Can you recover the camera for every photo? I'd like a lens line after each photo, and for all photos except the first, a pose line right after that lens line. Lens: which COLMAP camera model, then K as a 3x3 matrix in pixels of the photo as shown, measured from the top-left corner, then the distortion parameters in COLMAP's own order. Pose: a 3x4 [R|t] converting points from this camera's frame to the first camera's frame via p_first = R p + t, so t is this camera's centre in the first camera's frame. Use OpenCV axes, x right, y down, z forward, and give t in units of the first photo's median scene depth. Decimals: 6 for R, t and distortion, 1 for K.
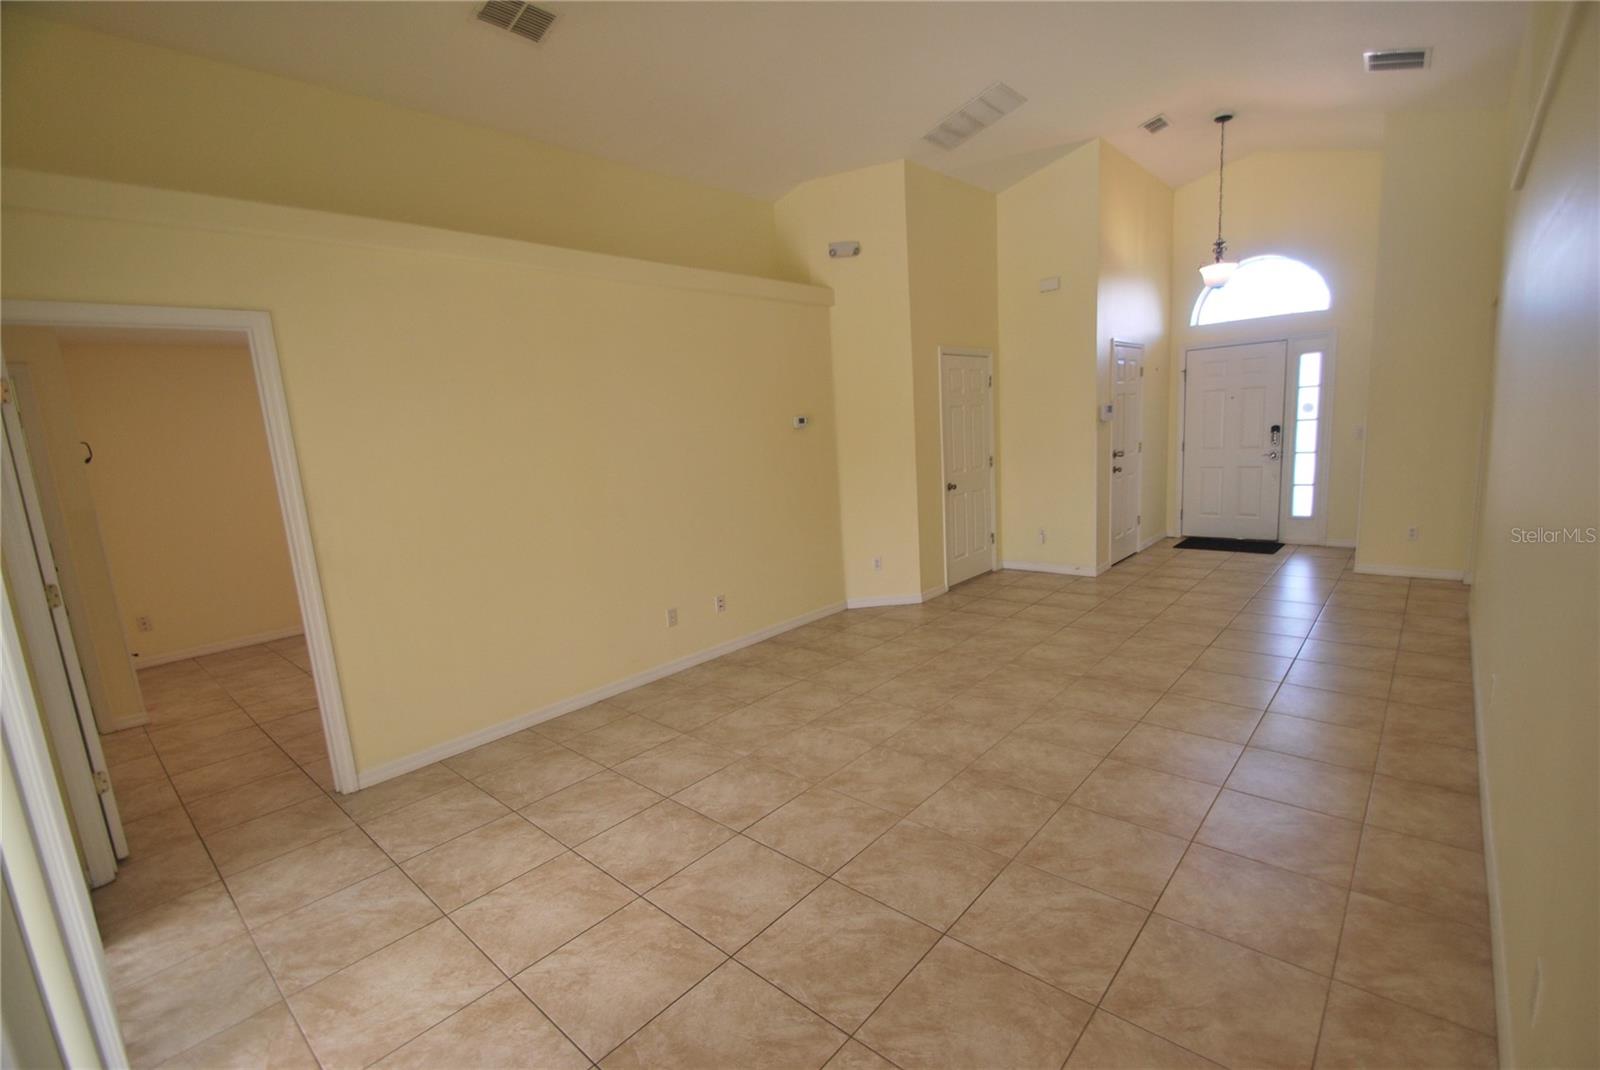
lens RADIAL K [[705.8, 0, 816.0], [0, 705.8, 543.1], [0, 0, 1]] dist [0.025281, -0.027153]
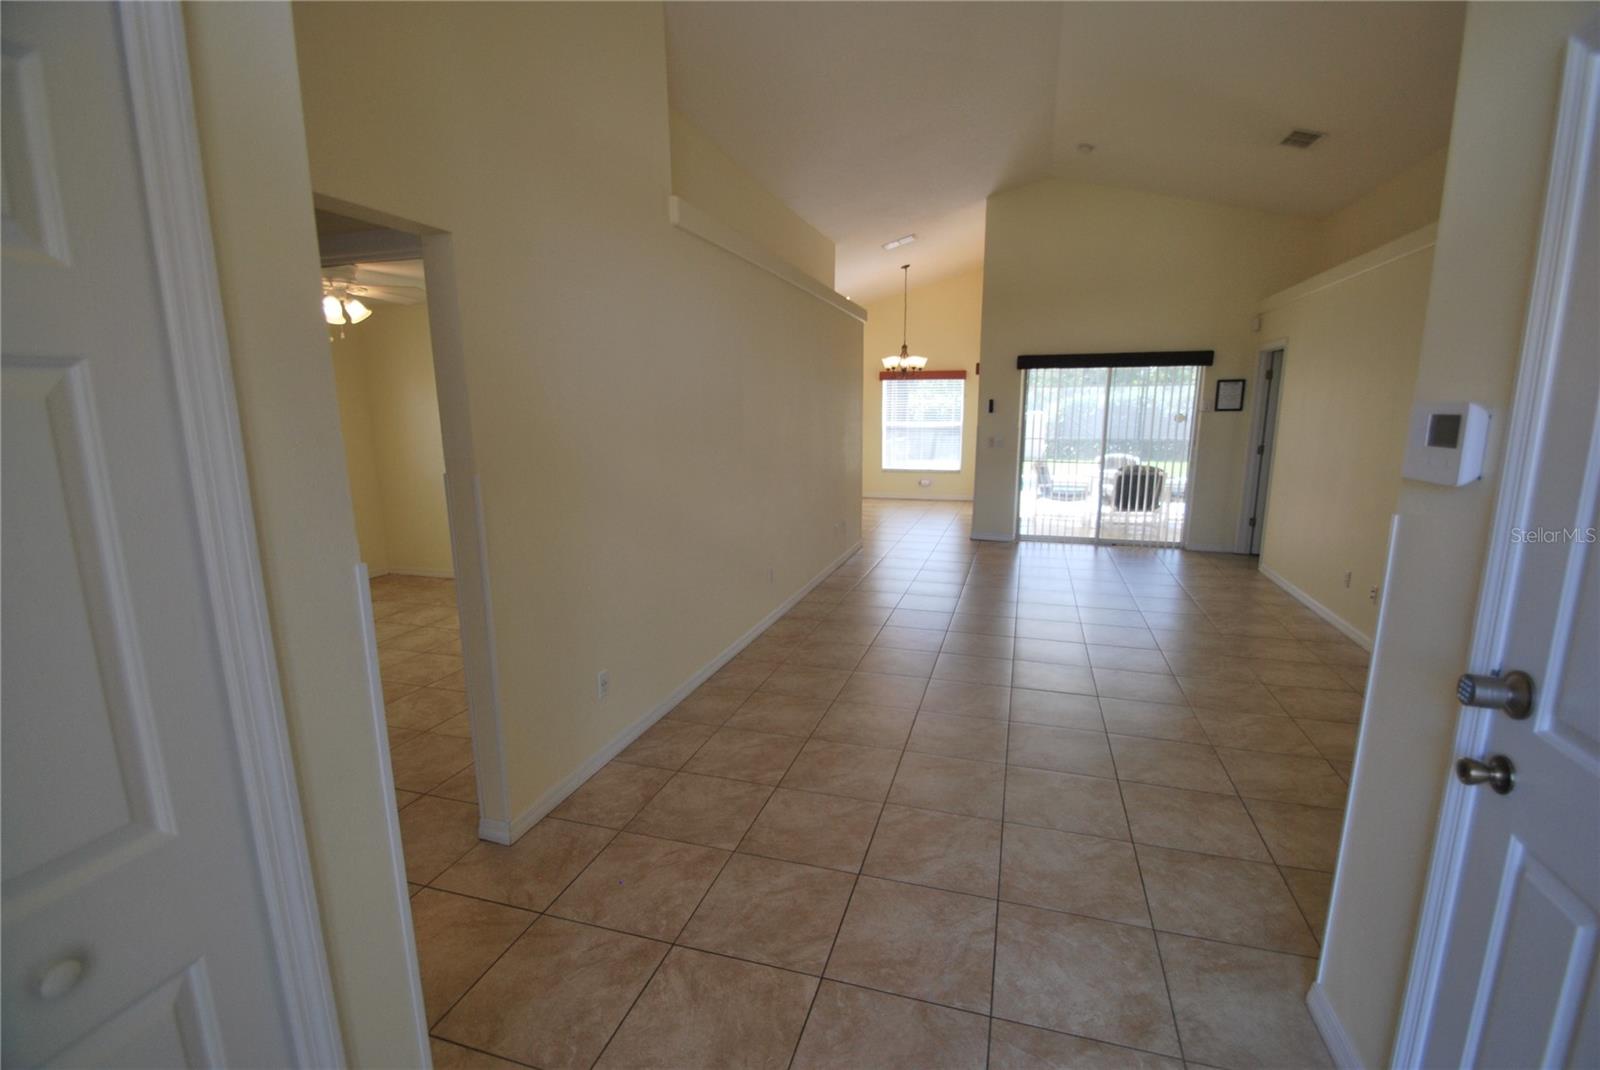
lens RADIAL K [[705.8, 0, 816.0], [0, 705.8, 543.1], [0, 0, 1]] dist [0.025281, -0.027153]
pose [[-0.907097, 0.145095, -0.395122, 1.255021], [-0.007850, 0.932715, 0.360529, -0.433905], [0.420847, 0.330136, -0.844925, 2.071641]]
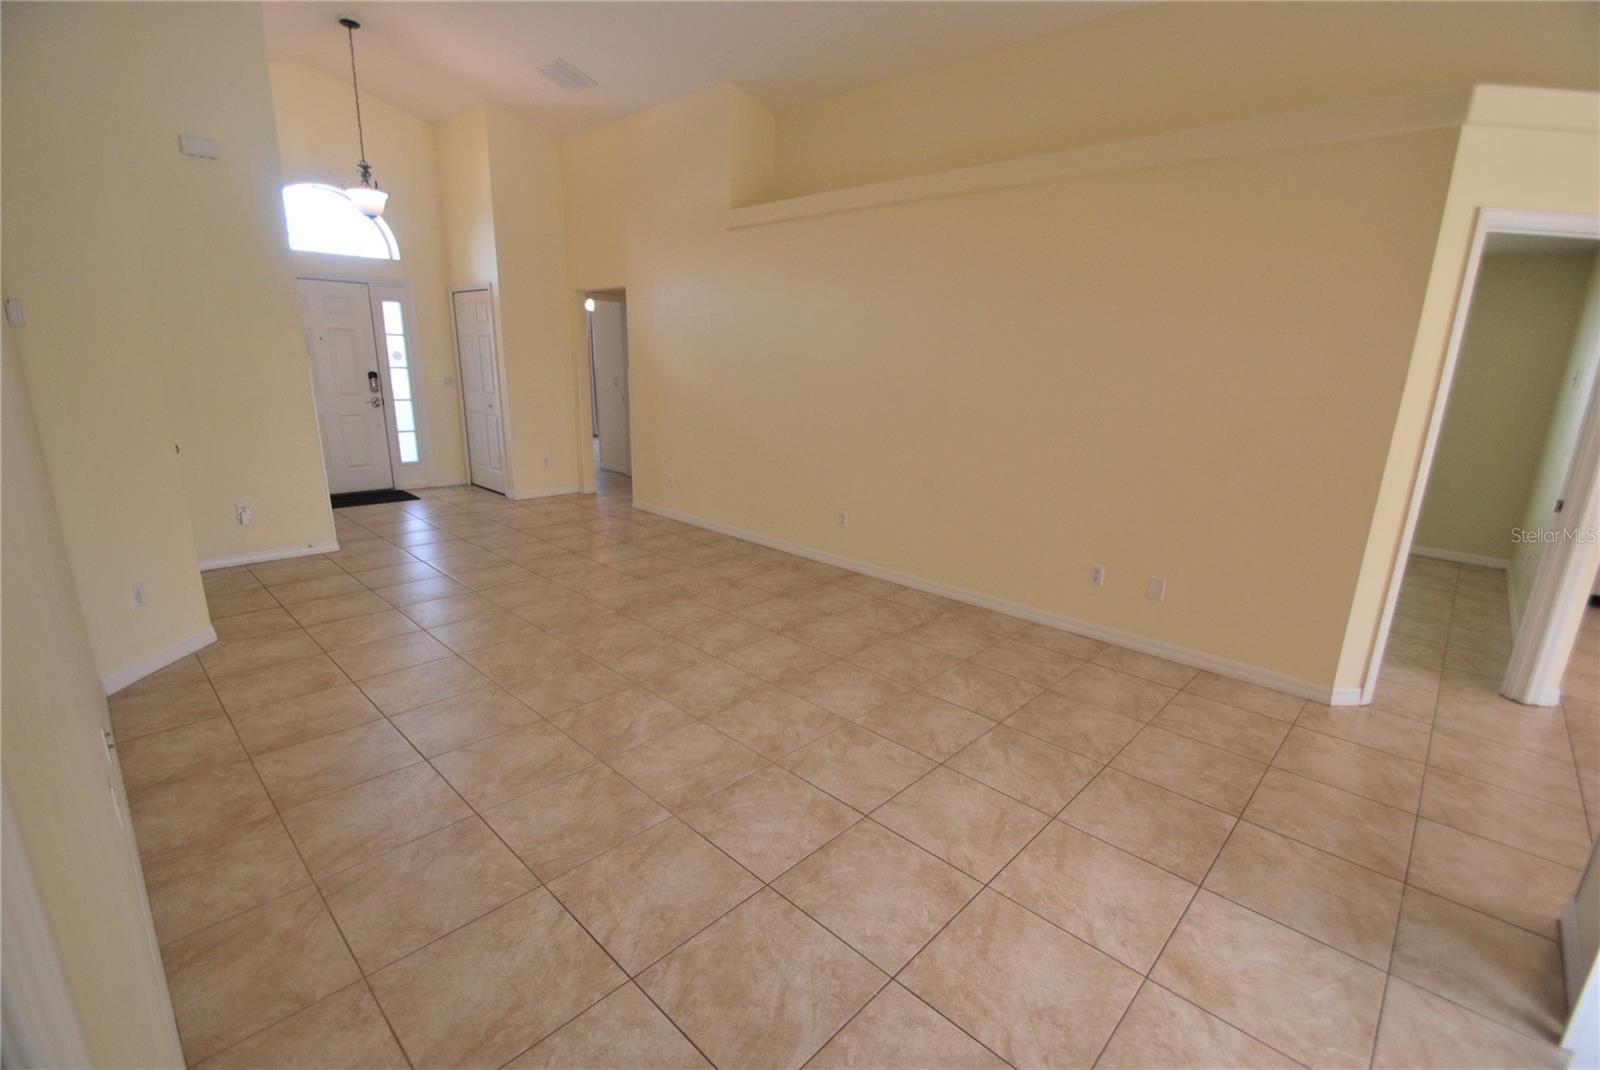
lens RADIAL K [[705.8, 0, 816.0], [0, 705.8, 543.1], [0, 0, 1]] dist [0.025281, -0.027153]
pose [[0.027683, -0.187576, 0.981860, -0.725245], [0.133685, 0.974108, 0.182326, -0.067670], [-0.990637, 0.126212, 0.052042, 0.783400]]
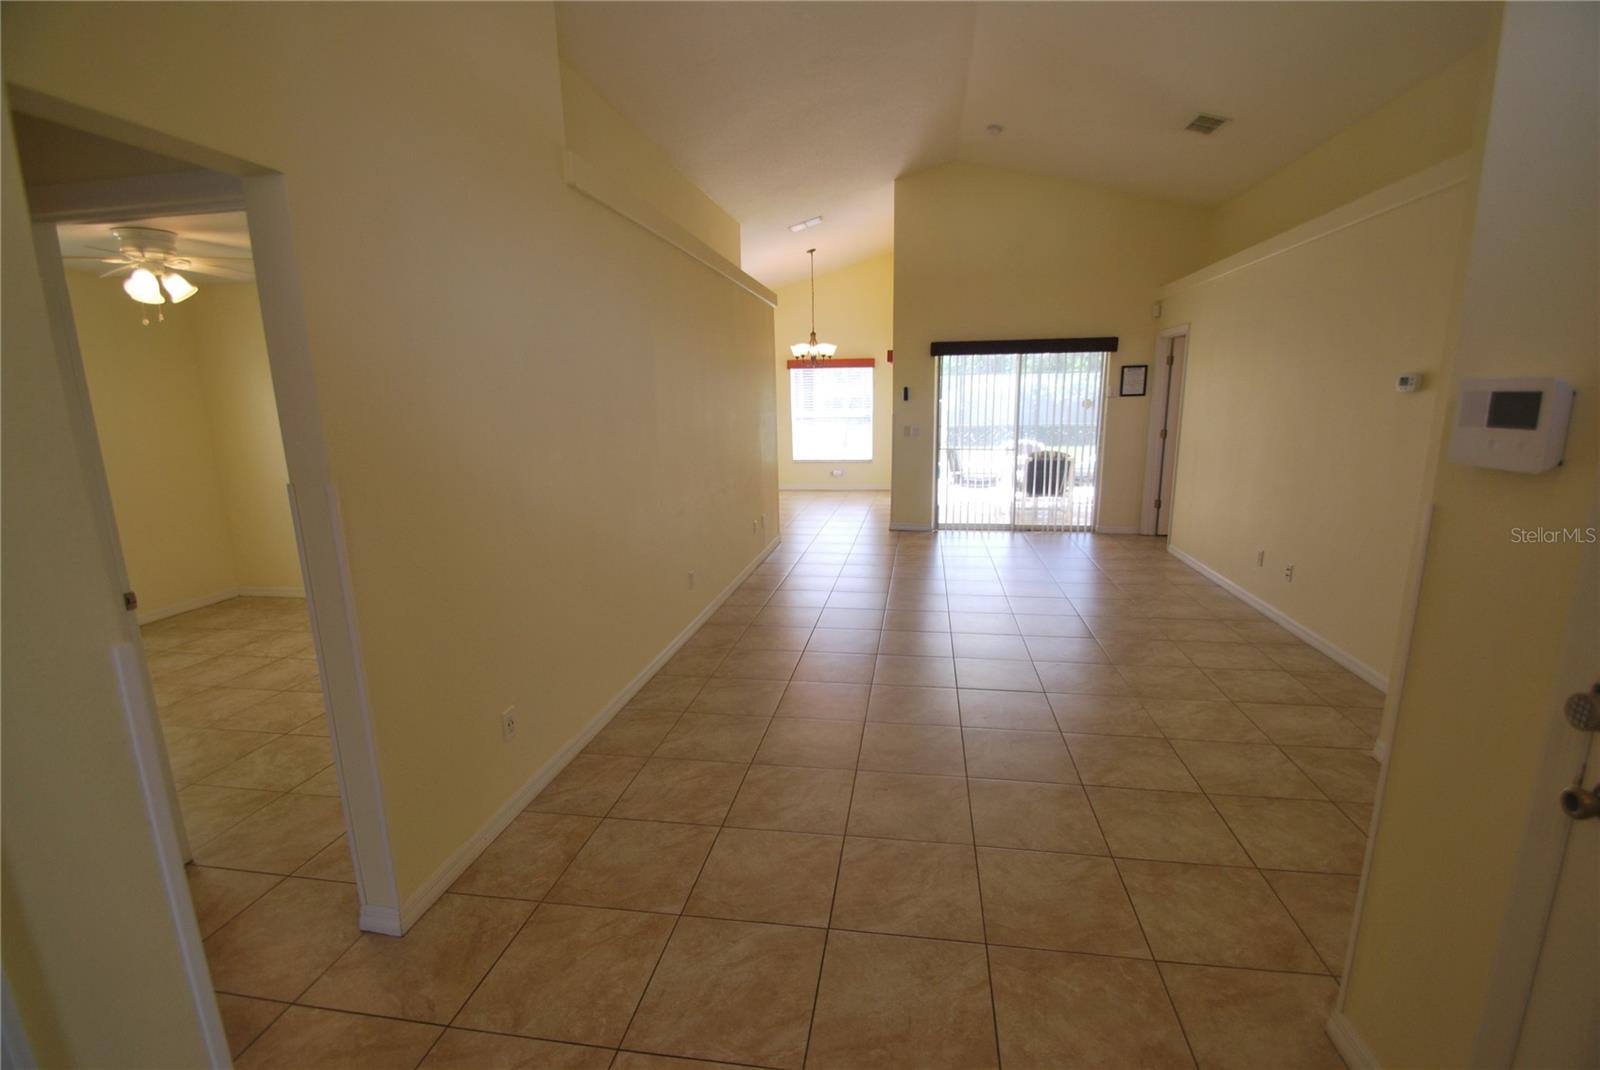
lens RADIAL K [[705.8, 0, 816.0], [0, 705.8, 543.1], [0, 0, 1]] dist [0.025281, -0.027153]
pose [[-0.839492, 0.184960, -0.510925, 1.247752], [-0.021125, 0.928463, 0.370823, -0.413050], [0.542962, 0.322096, -0.775530, 1.967574]]
